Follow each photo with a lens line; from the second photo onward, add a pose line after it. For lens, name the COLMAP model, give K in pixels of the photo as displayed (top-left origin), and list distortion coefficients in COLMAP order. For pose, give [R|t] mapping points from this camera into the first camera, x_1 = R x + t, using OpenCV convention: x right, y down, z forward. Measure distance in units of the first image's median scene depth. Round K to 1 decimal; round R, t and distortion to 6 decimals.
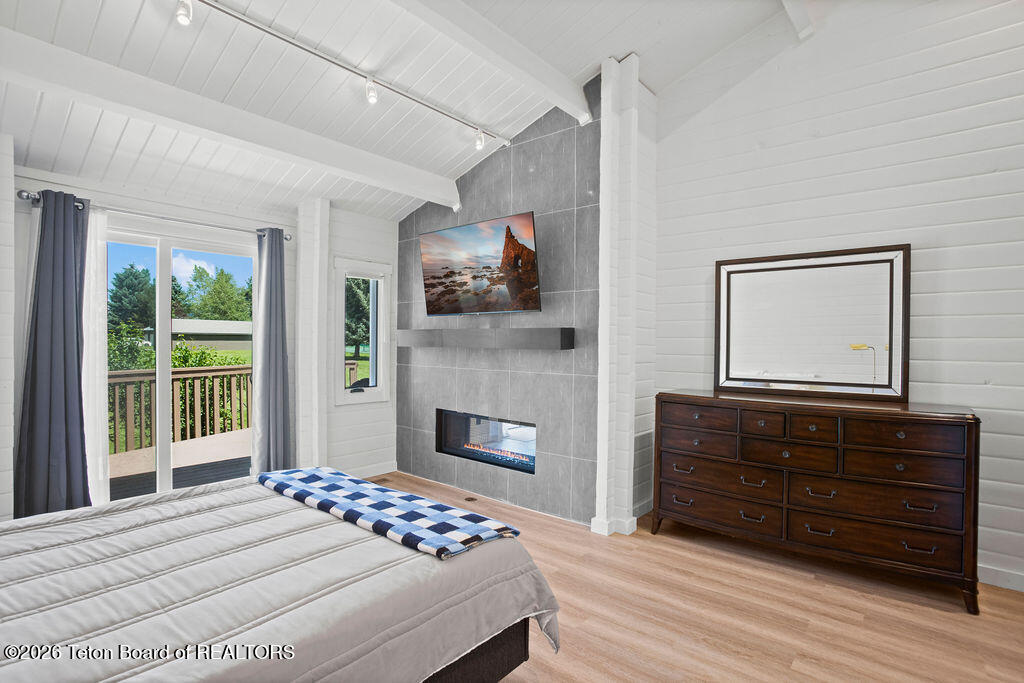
lens RADIAL K [[506.8, 0, 507.1], [0, 506.8, 348.8], [0, 0, 1]] dist [-0.060101, 0.029298]
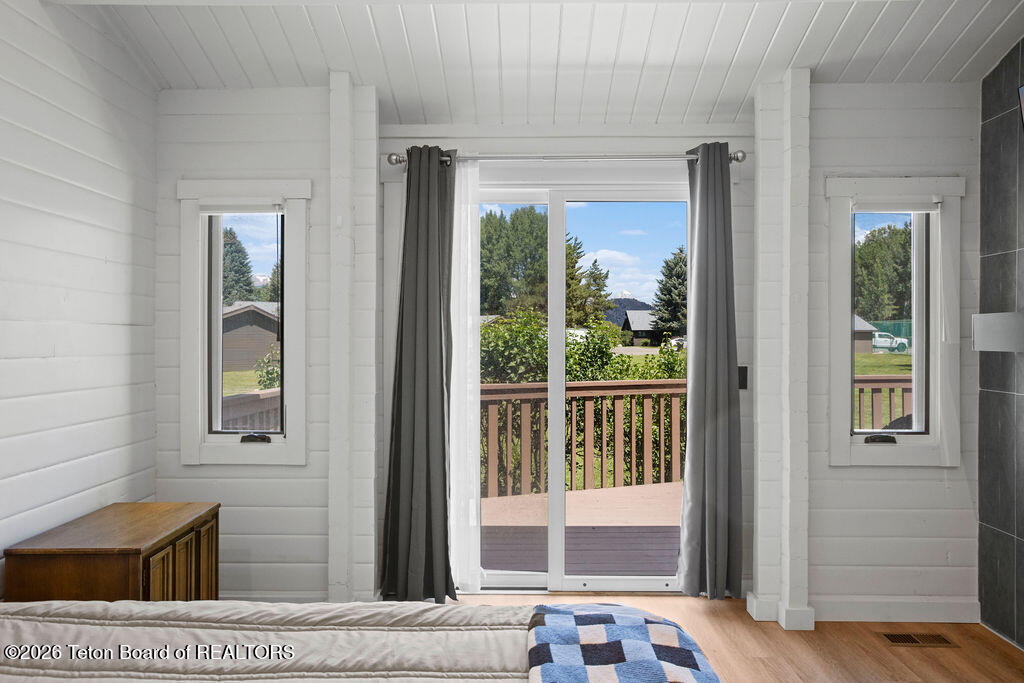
lens RADIAL K [[725.0, 0, 512.0], [0, 725.0, 341.5], [0, 0, 1]] dist [0.011789, 0.003146]
pose [[0.634858, -0.004951, -0.772613, 0.030524], [-0.005253, 0.999929, -0.010724, -0.004674], [0.772611, 0.010867, 0.634786, 0.296245]]
